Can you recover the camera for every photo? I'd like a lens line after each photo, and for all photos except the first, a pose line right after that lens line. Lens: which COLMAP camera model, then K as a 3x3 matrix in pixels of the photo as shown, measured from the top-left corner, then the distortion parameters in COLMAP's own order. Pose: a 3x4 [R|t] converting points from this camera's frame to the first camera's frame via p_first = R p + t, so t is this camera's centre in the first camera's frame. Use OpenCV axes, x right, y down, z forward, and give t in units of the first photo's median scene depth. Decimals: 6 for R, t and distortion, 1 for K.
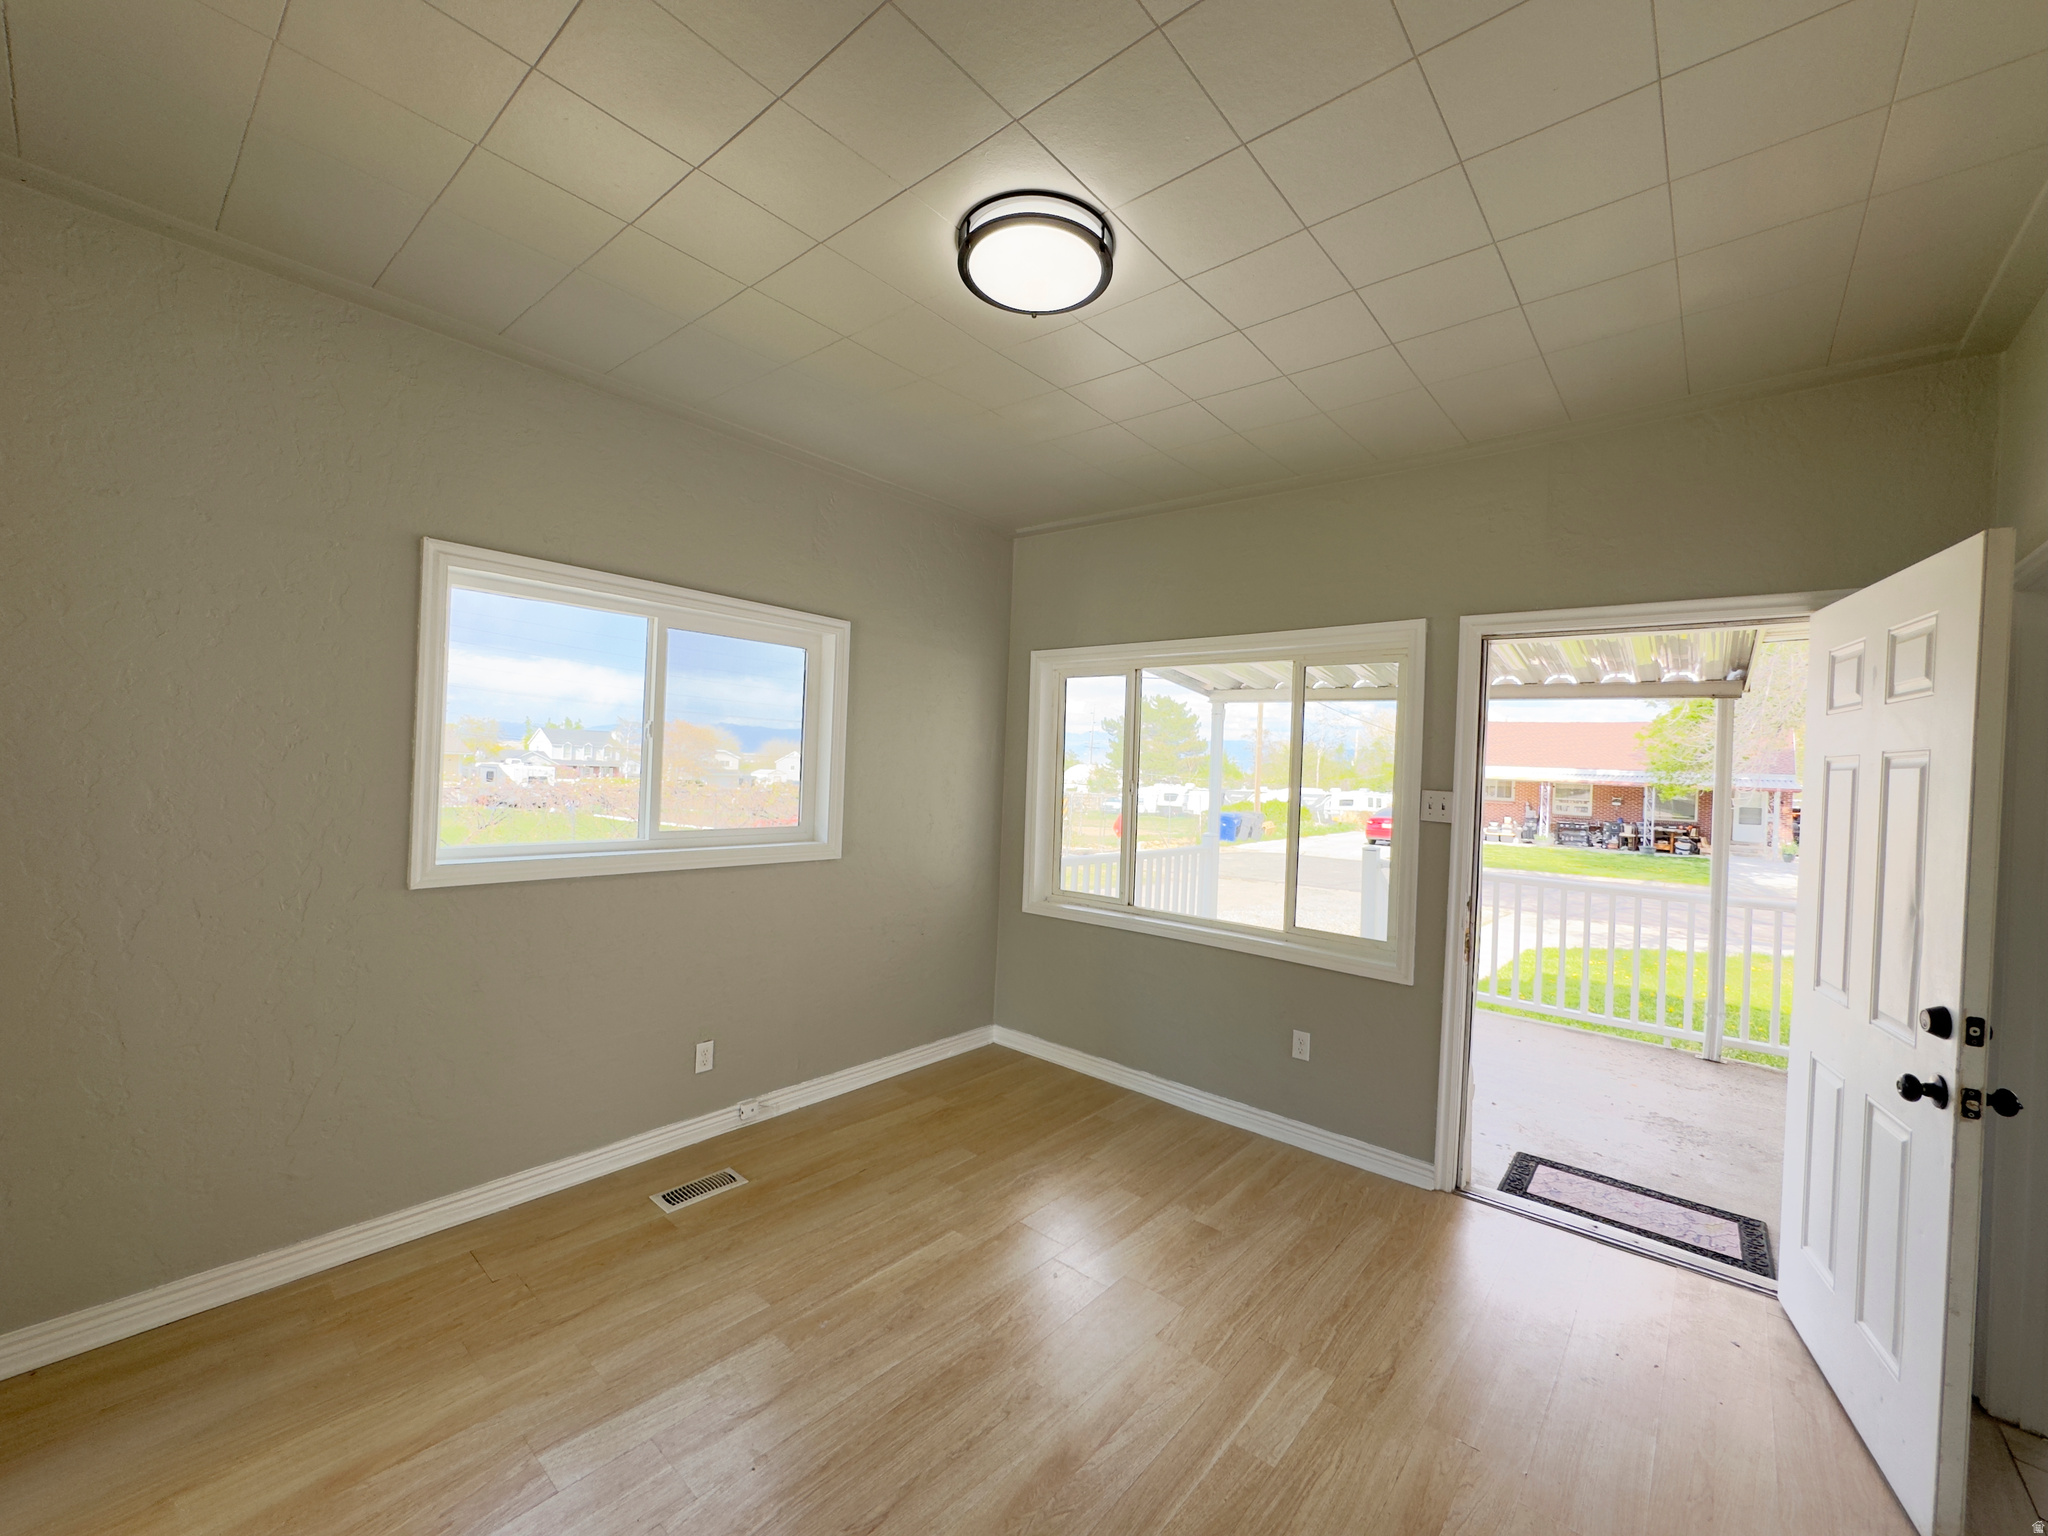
lens RADIAL K [[815.8, 0, 1021.8], [0, 815.8, 762.8], [0, 0, 1]] dist [-0.000276, -0.000122]
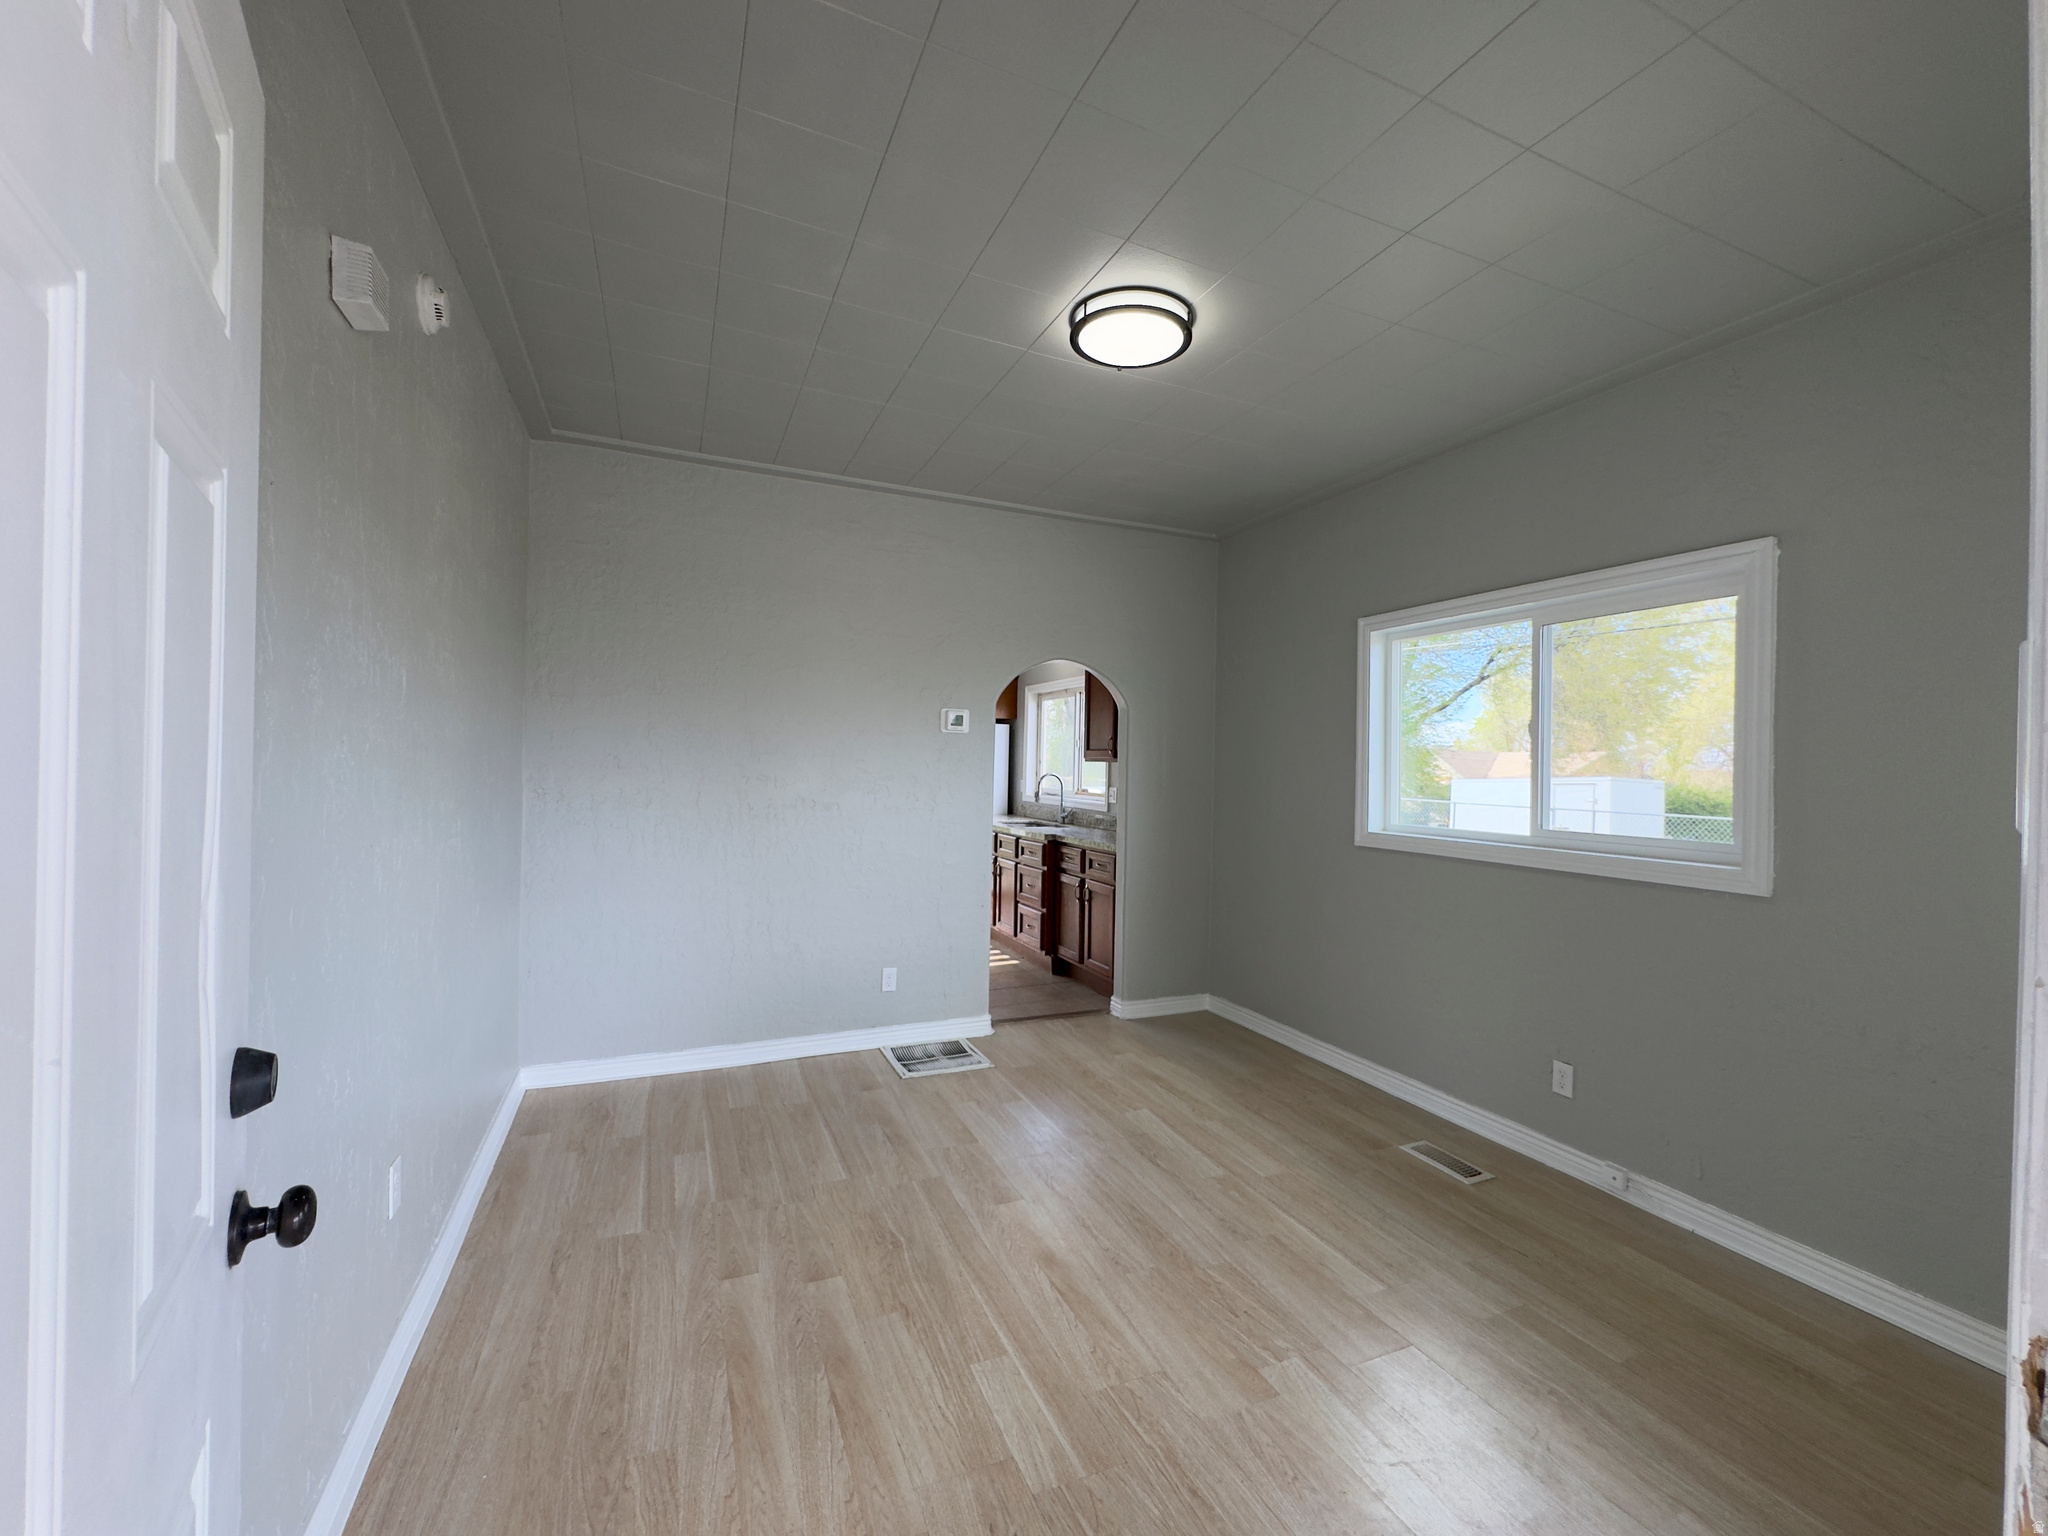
lens RADIAL K [[815.8, 0, 1020.9], [0, 815.8, 767.3], [0, 0, 1]] dist [-0.000276, -0.000122]
pose [[-0.430770, -0.052479, -0.900935, 0.984805], [-0.037940, 0.998478, -0.040020, 0.098993], [0.901664, 0.016942, -0.432106, 1.161230]]
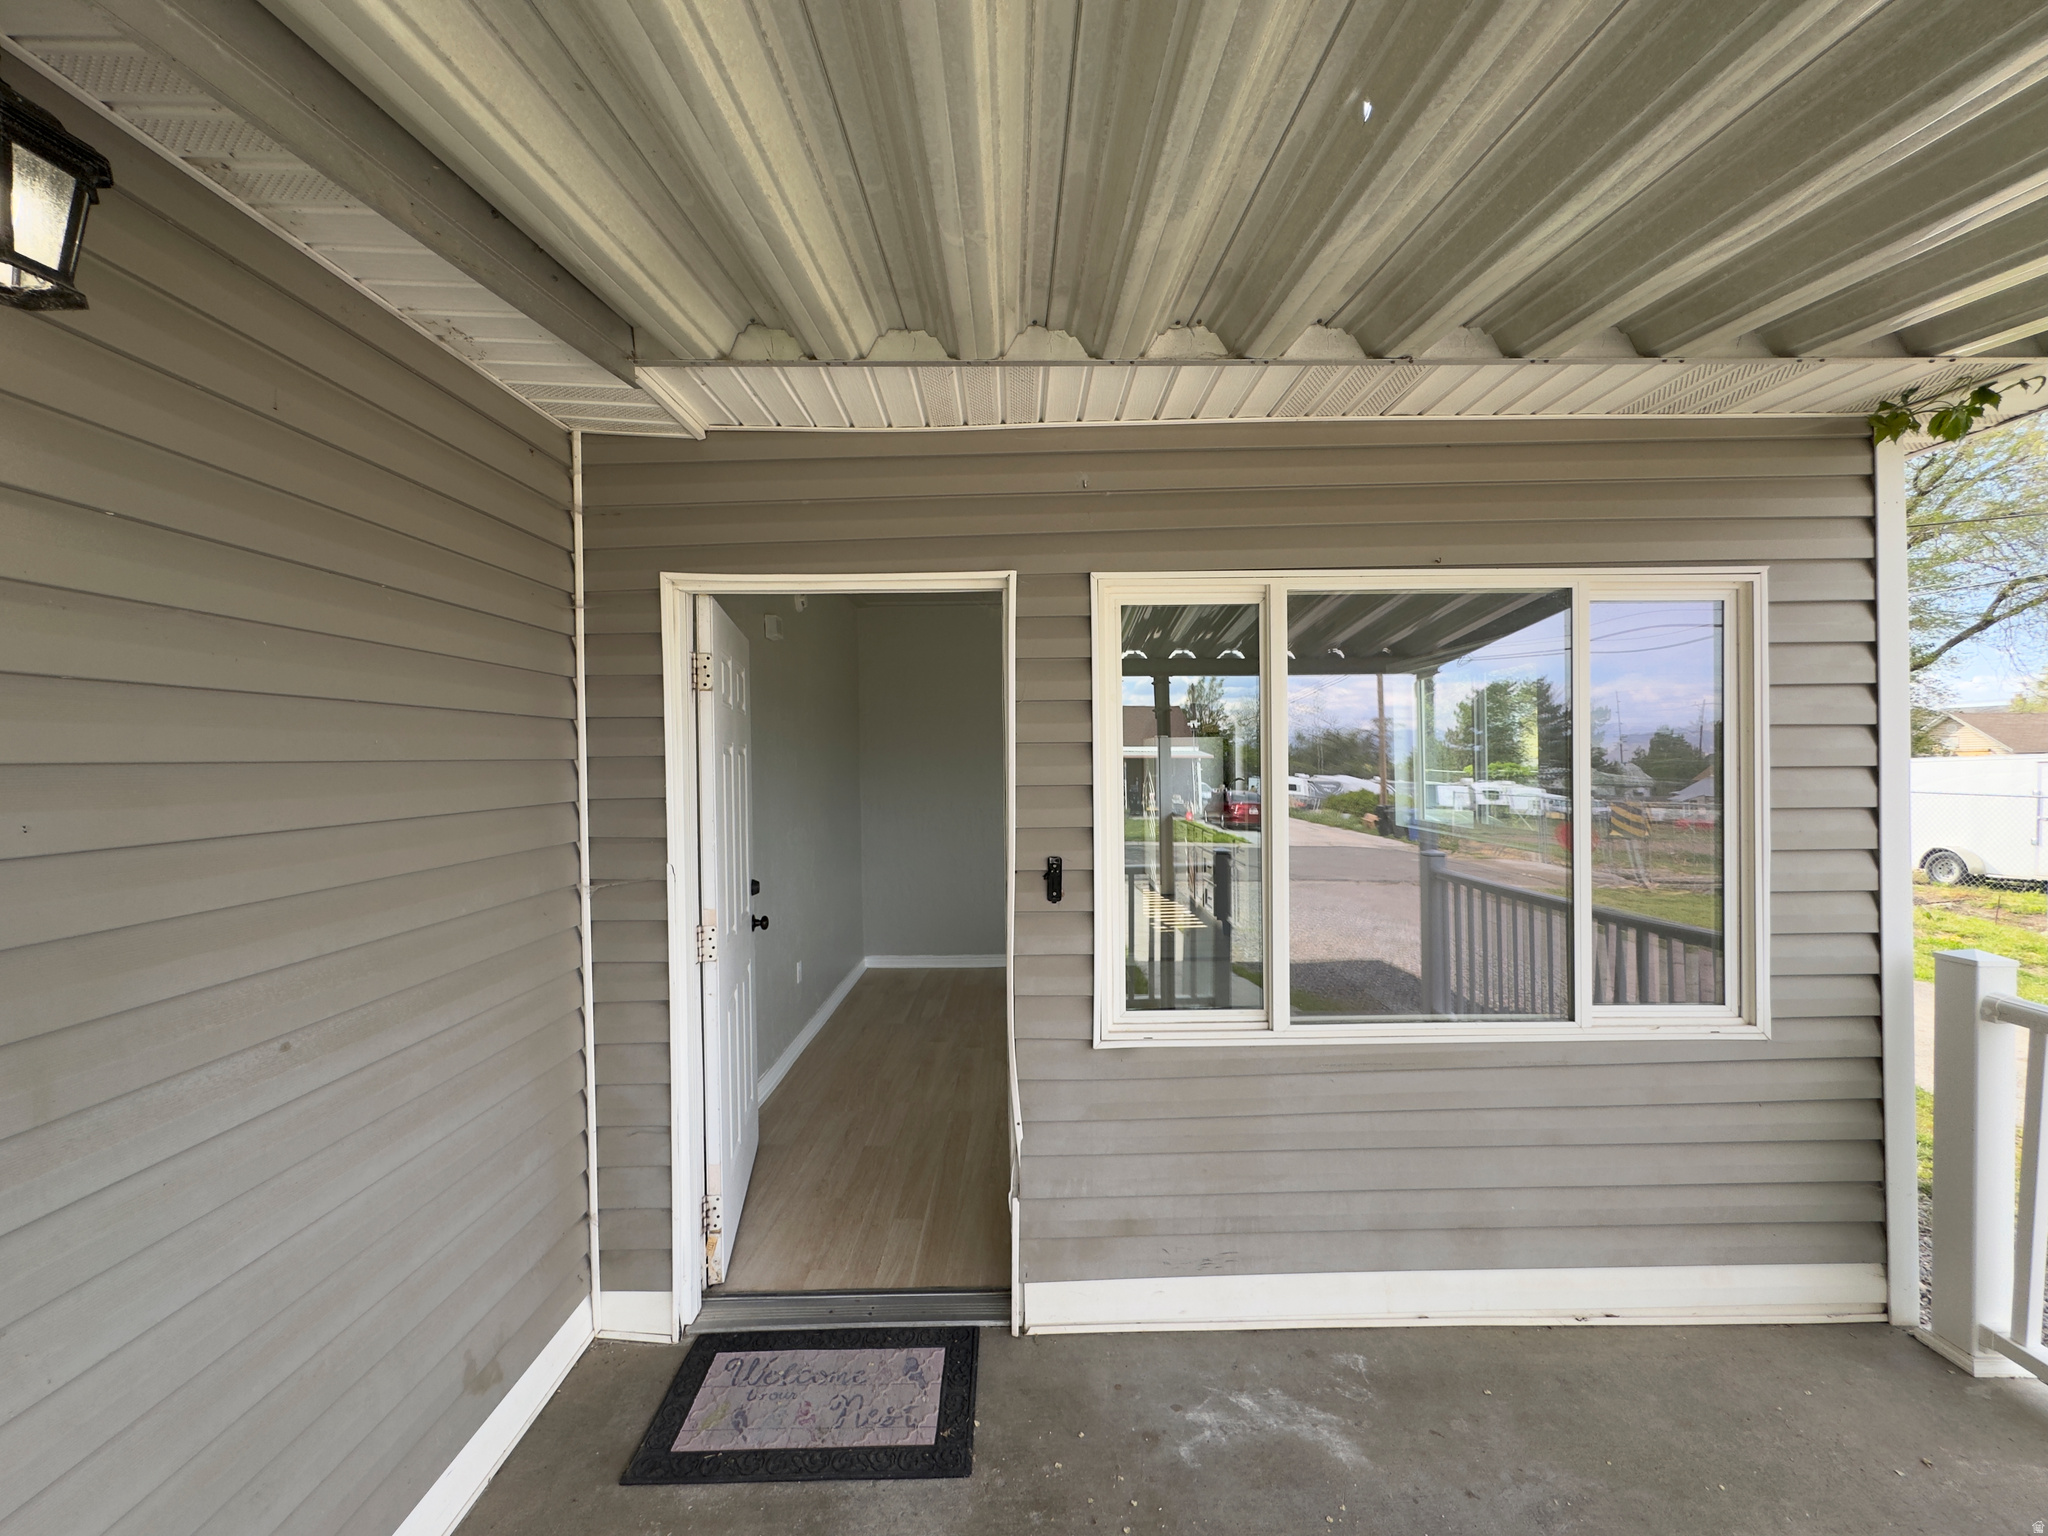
lens RADIAL K [[815.8, 0, 1033.3], [0, 815.8, 765.4], [0, 0, 1]] dist [-0.000276, -0.000122]
pose [[-0.752307, -0.029548, -0.658150, 1.375025], [-0.017159, 0.999534, -0.025260, 0.049695], [0.658590, -0.007710, -0.752463, 2.089428]]
